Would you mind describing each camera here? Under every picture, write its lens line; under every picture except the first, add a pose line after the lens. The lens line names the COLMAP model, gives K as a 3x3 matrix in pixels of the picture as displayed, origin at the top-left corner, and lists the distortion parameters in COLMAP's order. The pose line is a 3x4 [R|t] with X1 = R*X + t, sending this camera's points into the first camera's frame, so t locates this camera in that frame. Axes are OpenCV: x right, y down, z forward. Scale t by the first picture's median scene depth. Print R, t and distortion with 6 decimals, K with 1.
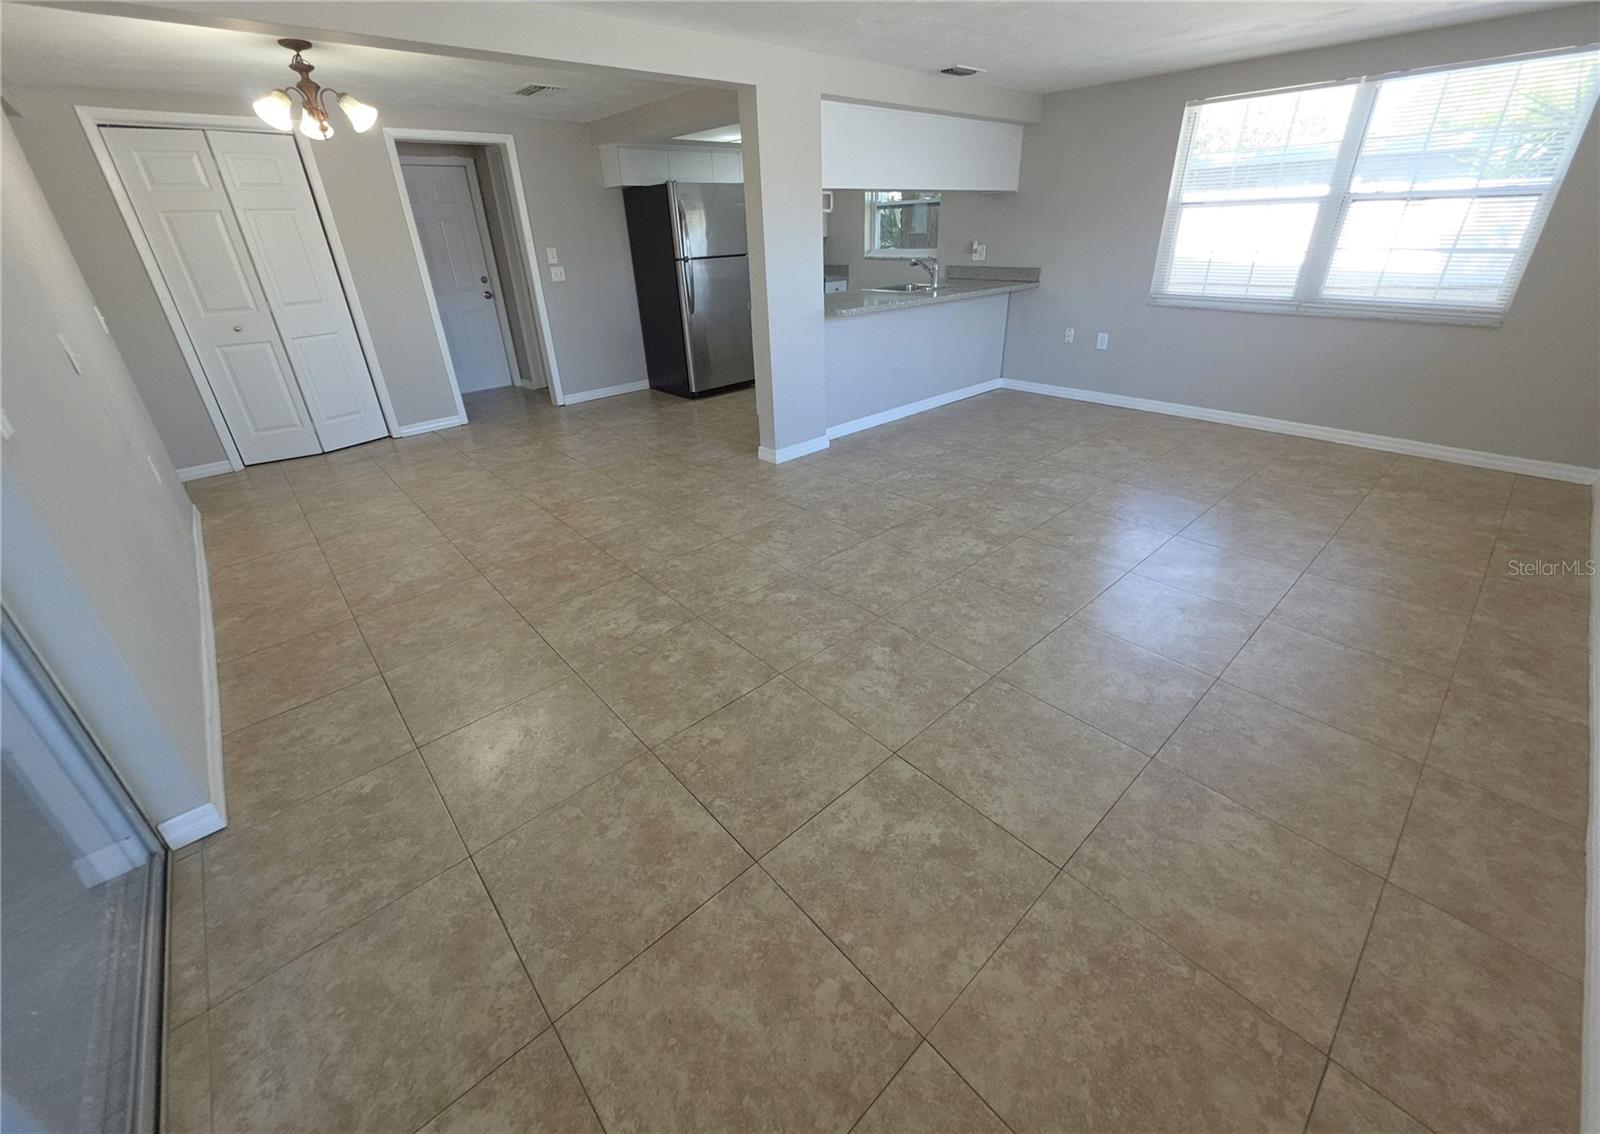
lens RADIAL K [[634.1, 0, 801.4], [0, 634.1, 539.2], [0, 0, 1]] dist [-0.000306, 0.000000]
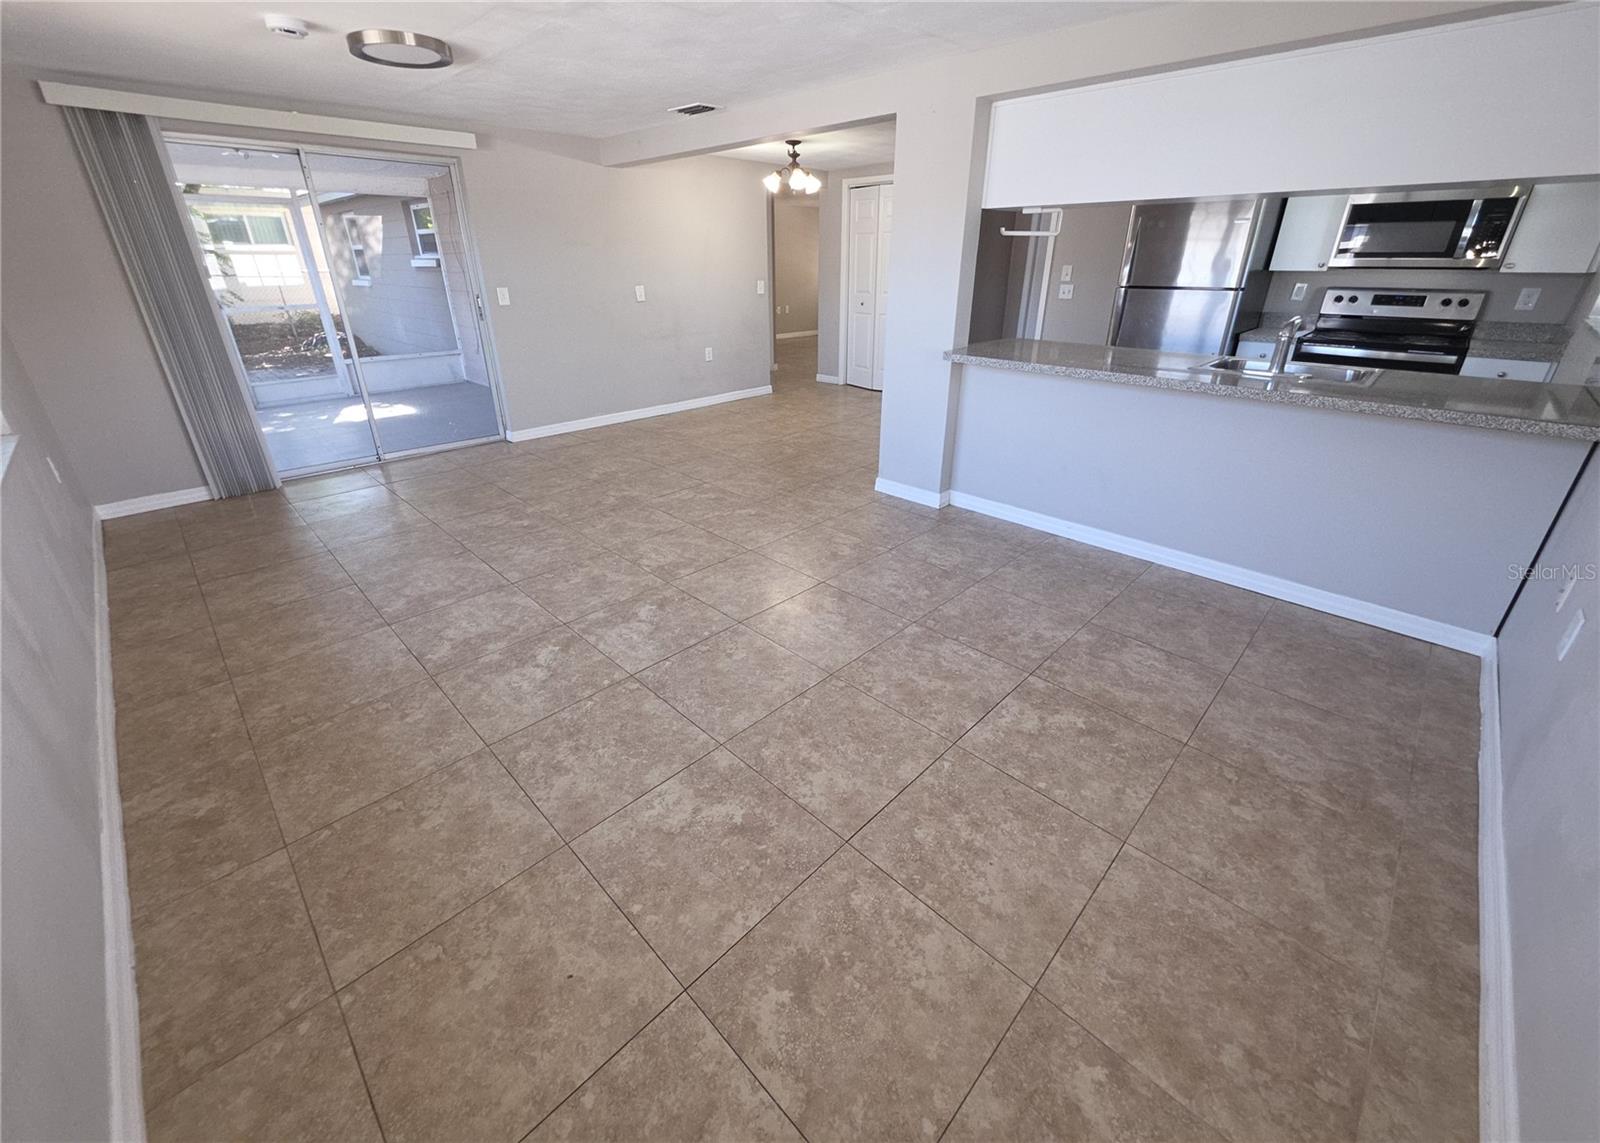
lens RADIAL K [[643.8, 0, 798.5], [0, 643.8, 544.8], [0, 0, 1]] dist [-0.001286, -0.000125]
pose [[0.060206, 0.438356, -0.896783, 1.219085], [-0.440516, 0.817860, 0.370204, -0.503146], [0.895724, 0.372758, 0.242343, 0.934878]]
